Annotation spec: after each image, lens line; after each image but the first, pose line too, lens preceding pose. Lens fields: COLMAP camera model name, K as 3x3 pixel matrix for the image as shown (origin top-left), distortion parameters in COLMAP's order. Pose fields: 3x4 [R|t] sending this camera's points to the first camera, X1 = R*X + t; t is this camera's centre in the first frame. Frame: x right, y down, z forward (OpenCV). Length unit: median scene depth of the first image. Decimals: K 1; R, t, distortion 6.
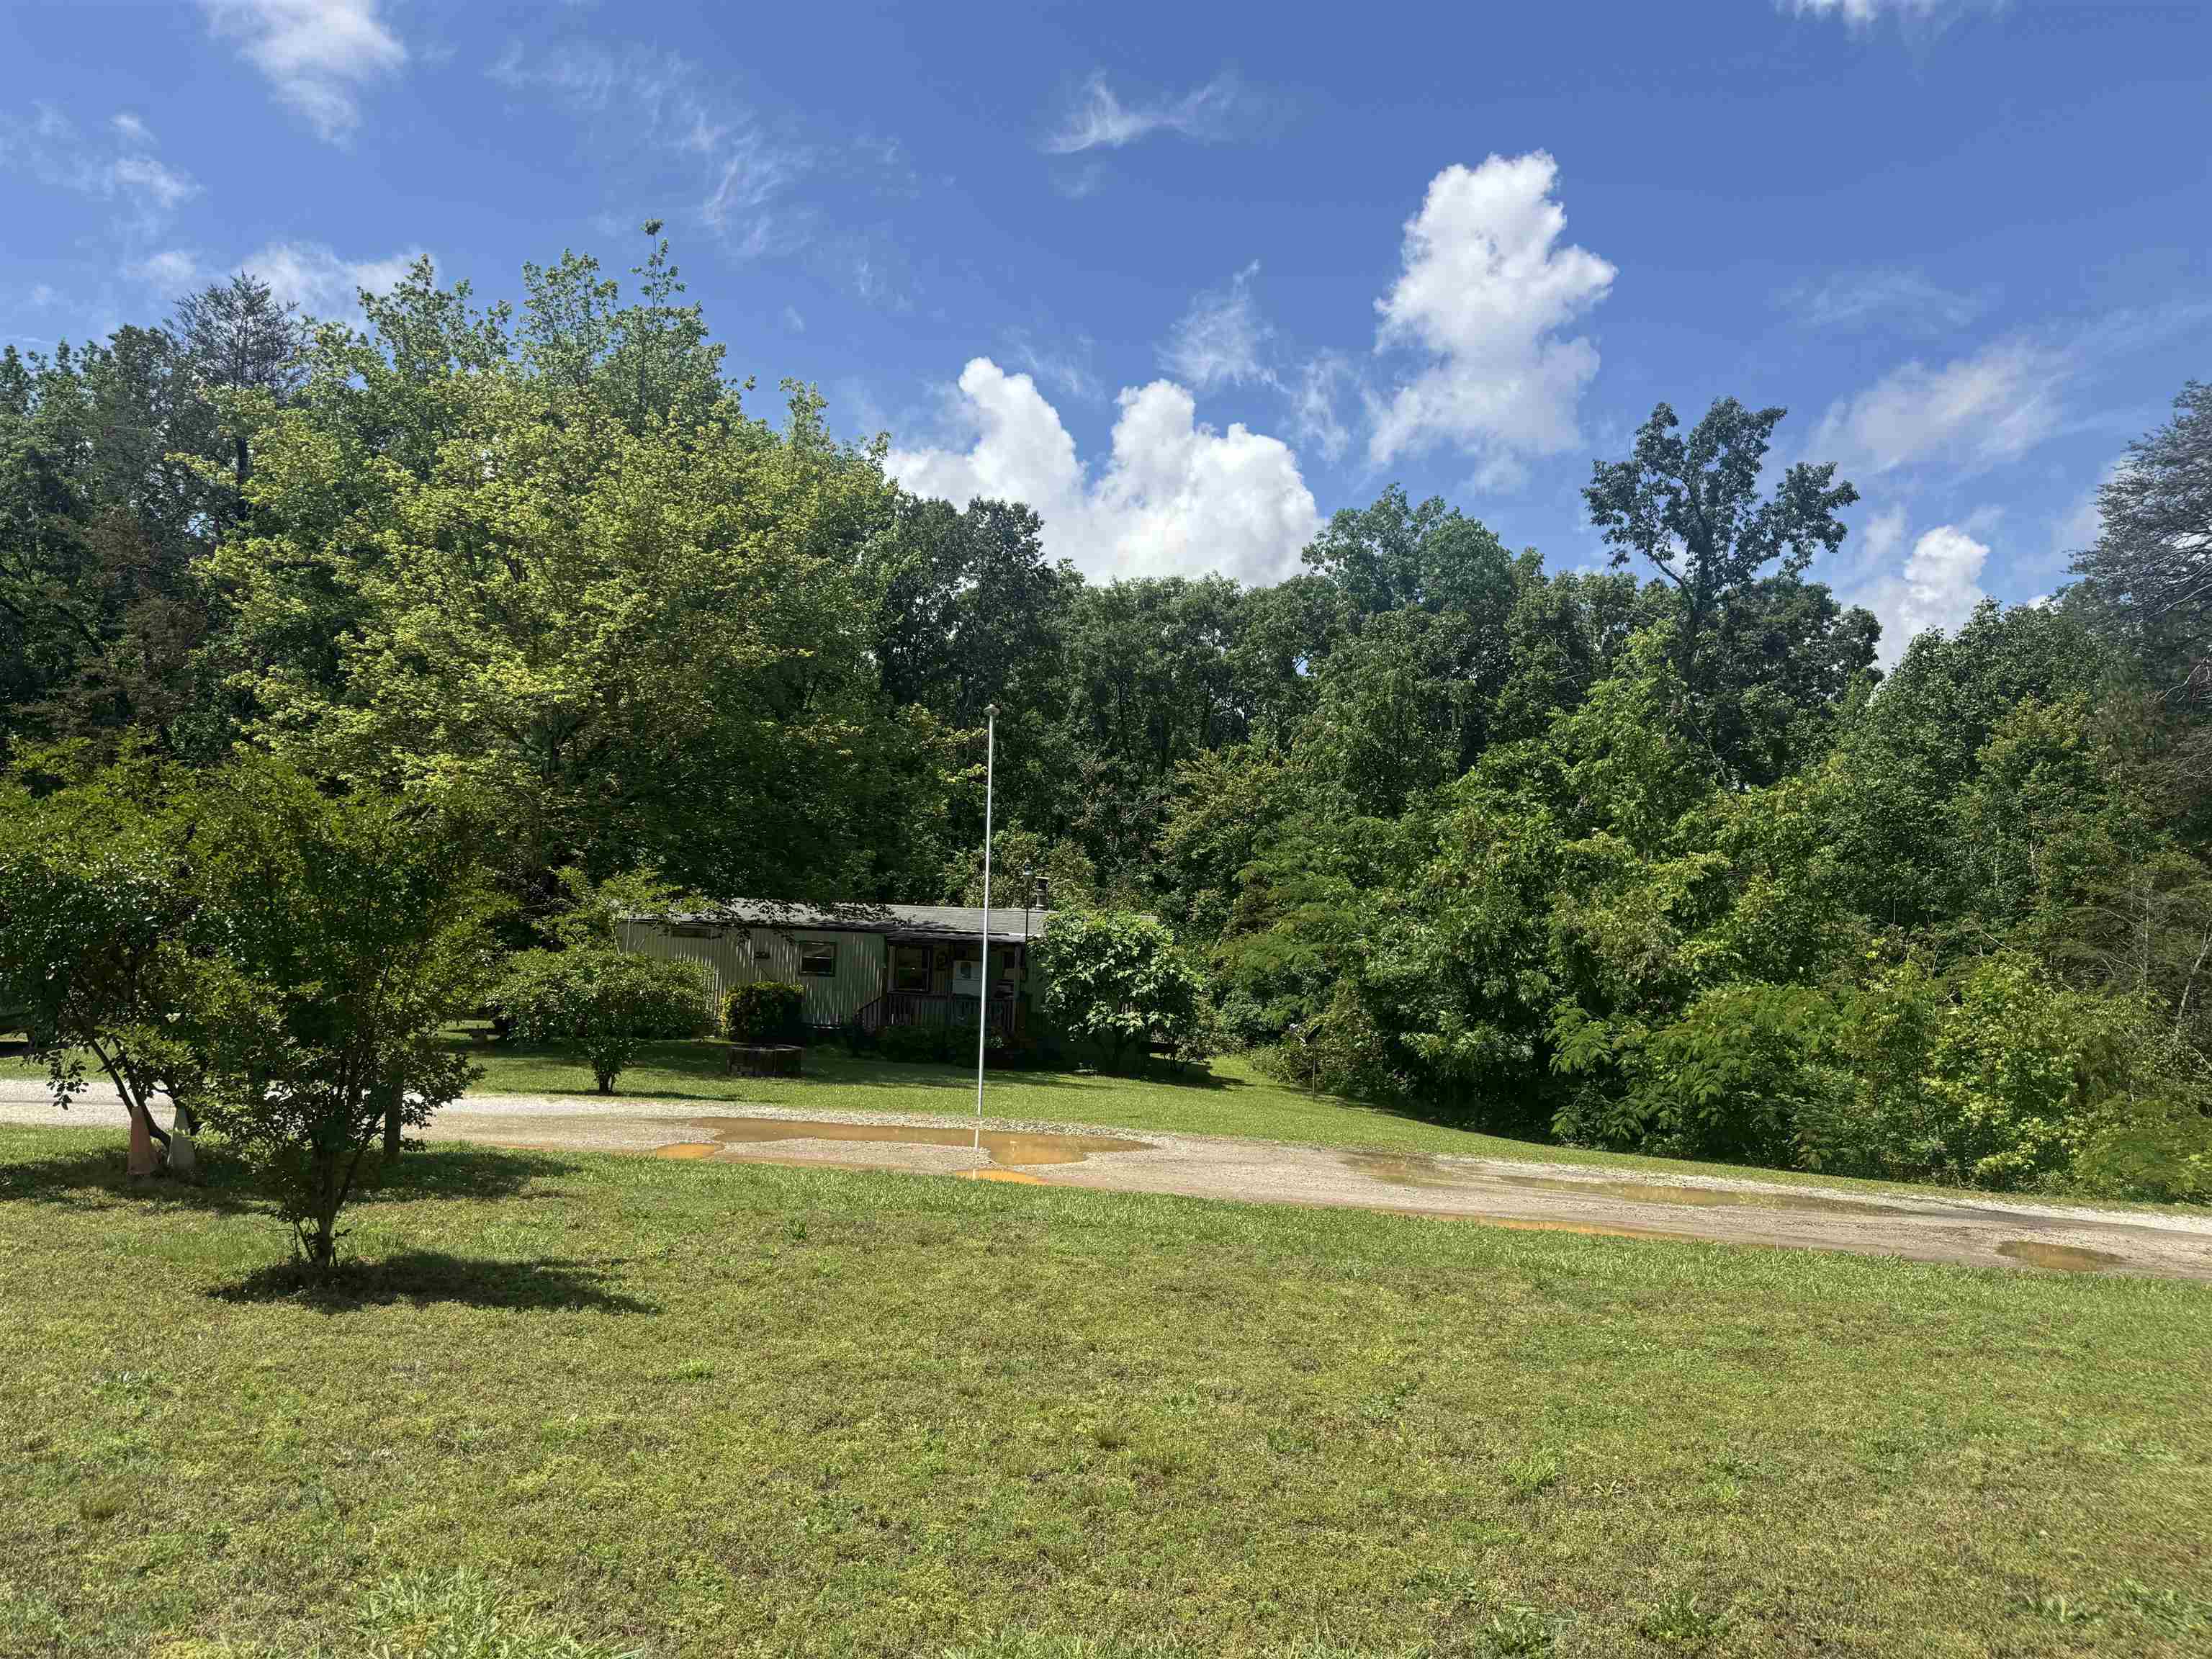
lens RADIAL K [[1555.1, 0, 1089.6], [0, 1555.1, 831.3], [0, 0, 1]] dist [0.065396, -0.081531]
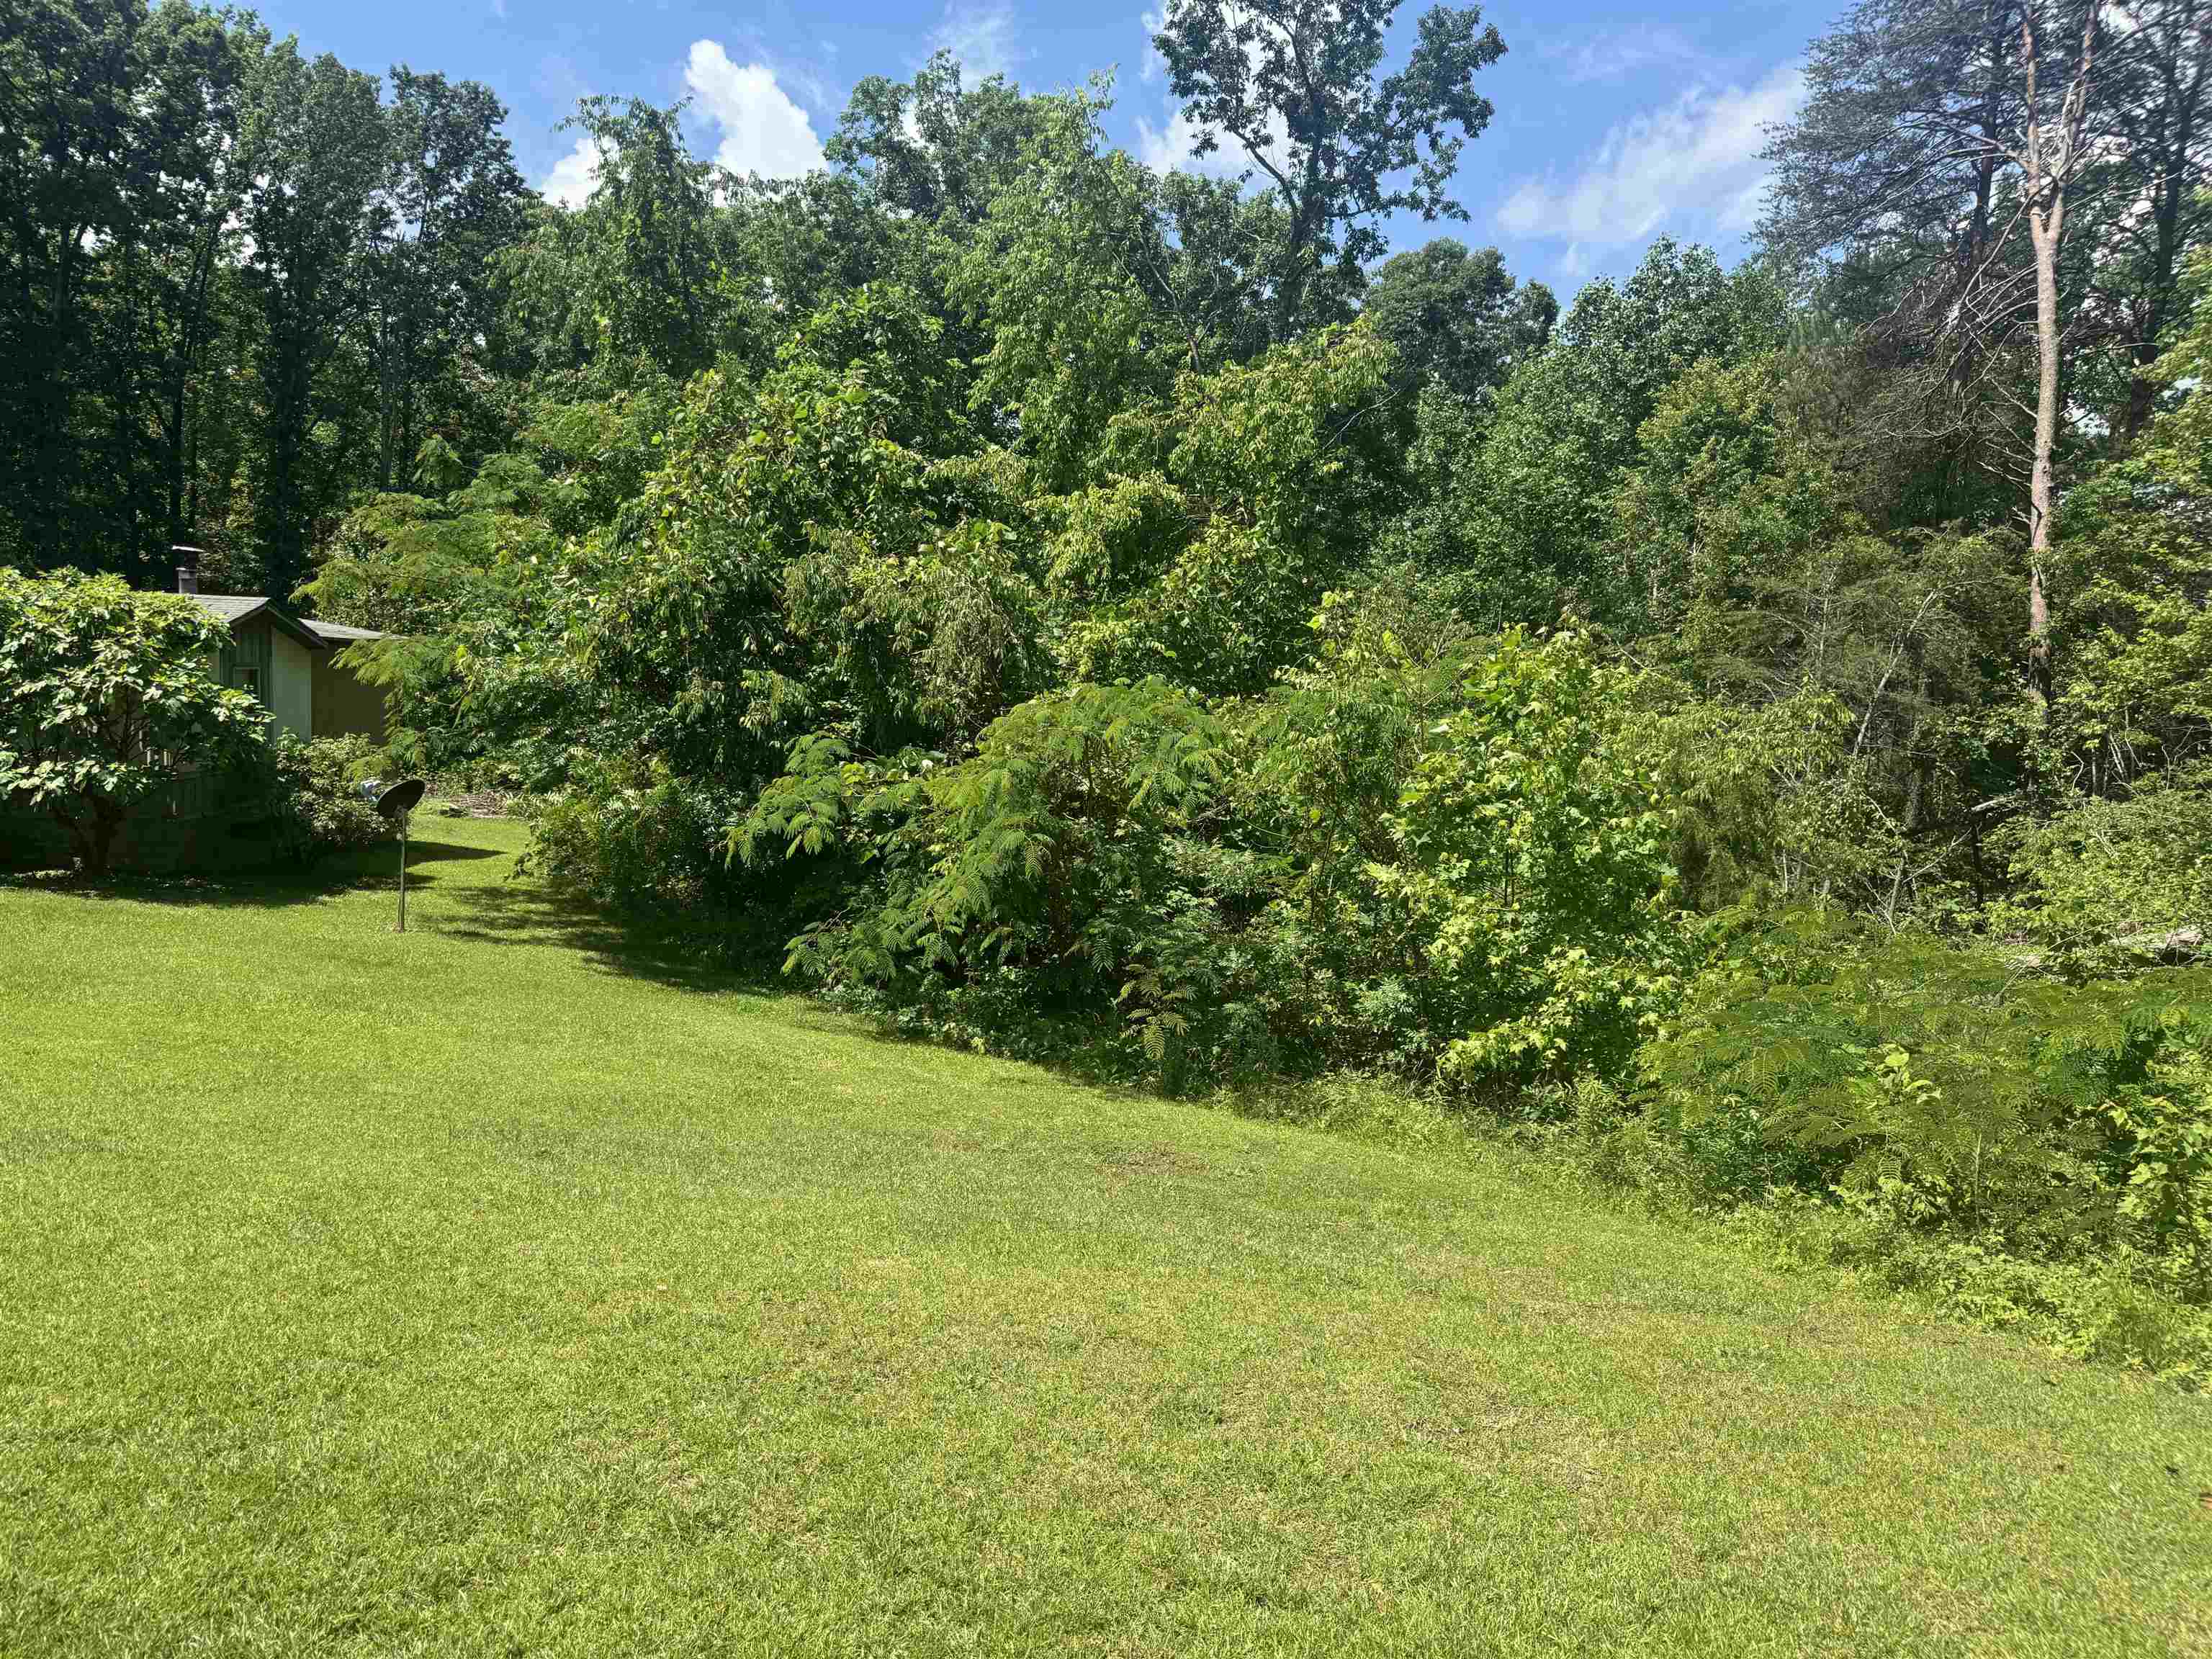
lens RADIAL K [[1555.1, 0, 1097.2], [0, 1555.1, 829.5], [0, 0, 1]] dist [0.065396, -0.081531]
pose [[0.987040, -0.017141, 0.159556, 0.174363], [-0.006497, 0.989196, 0.146456, 0.036240], [-0.160343, -0.145595, 0.976265, 0.259385]]
